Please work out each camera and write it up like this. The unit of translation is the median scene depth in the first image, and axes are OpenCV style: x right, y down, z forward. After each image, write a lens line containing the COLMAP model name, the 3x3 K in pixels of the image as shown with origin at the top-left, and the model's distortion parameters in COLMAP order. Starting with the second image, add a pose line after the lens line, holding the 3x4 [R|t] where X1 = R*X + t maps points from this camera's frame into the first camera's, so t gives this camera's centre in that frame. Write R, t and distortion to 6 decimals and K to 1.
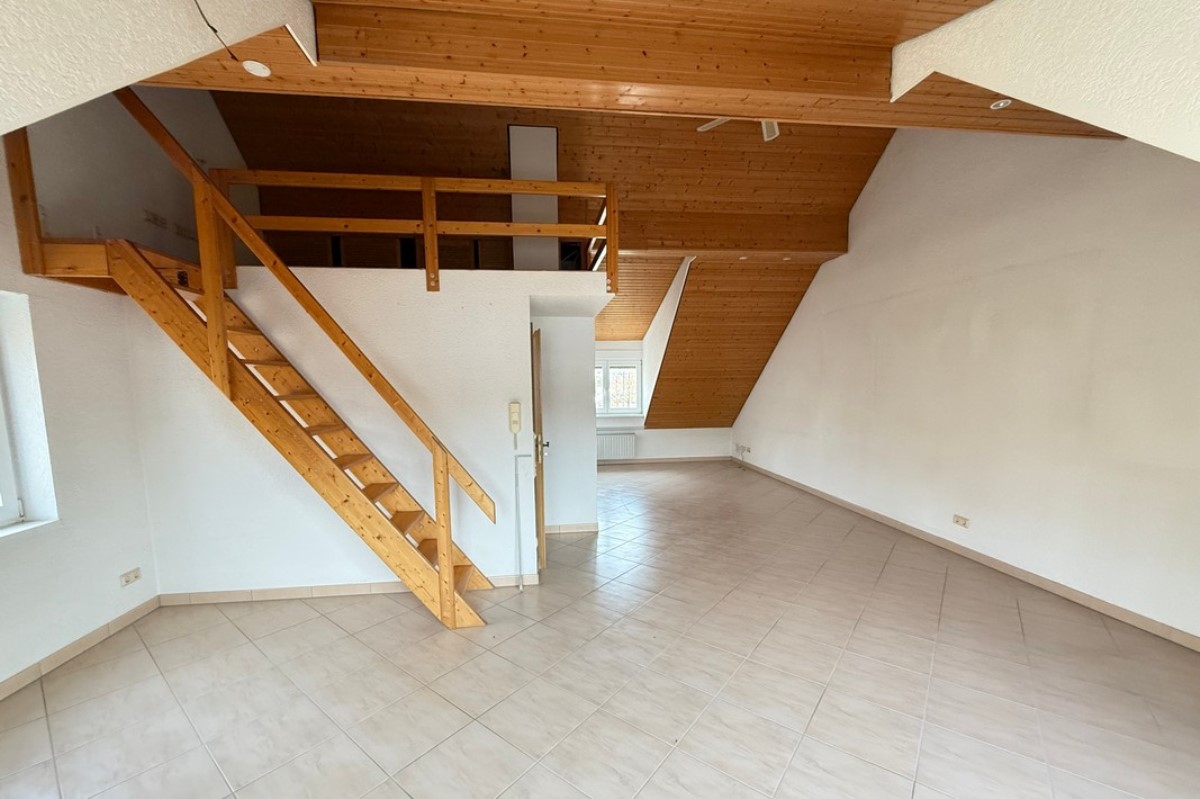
lens RADIAL K [[466.7, 0, 598.2], [0, 466.7, 415.3], [0, 0, 1]] dist [0.000795, 0.000027]
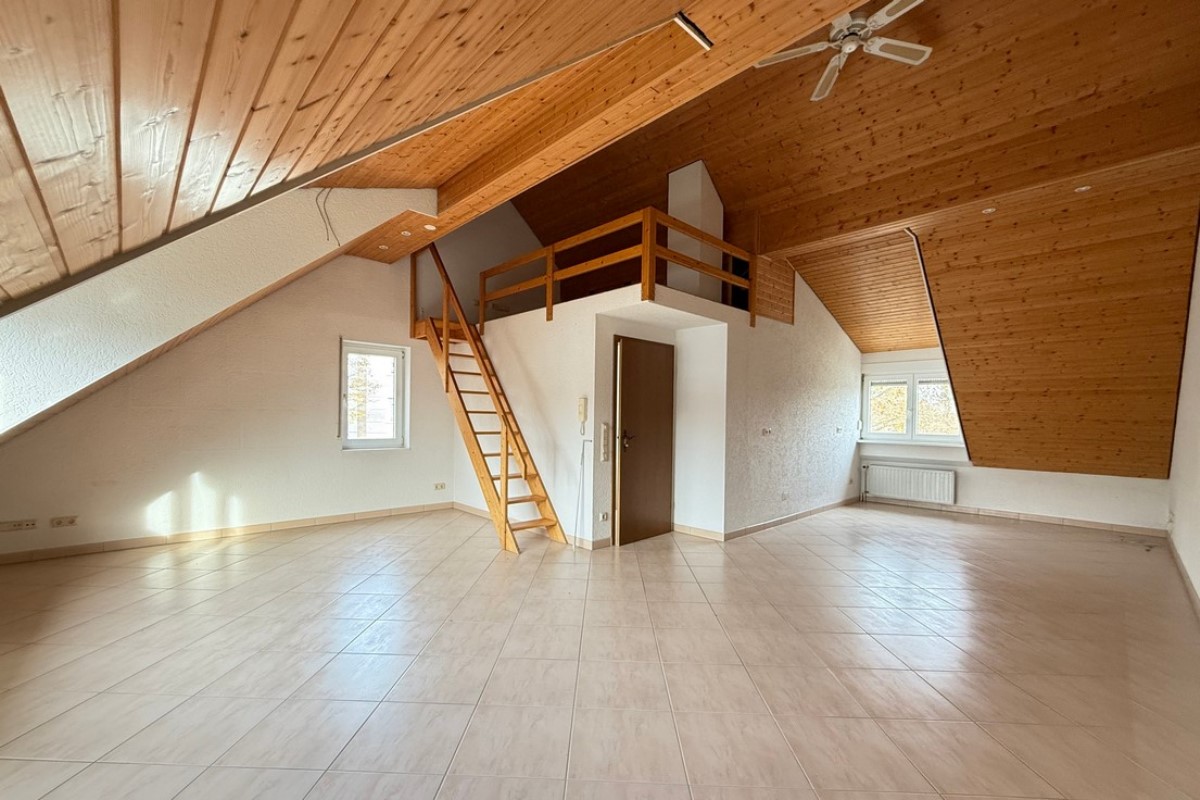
lens RADIAL K [[483.0, 0, 600.0], [0, 483.0, 400.0], [0, 0, 1]] dist [-0.000960, -0.000228]
pose [[0.613442, -0.005543, -0.789720, 0.917921], [-0.078700, 0.994569, -0.068113, 0.066243], [0.785808, 0.103934, 0.609674, 0.240317]]
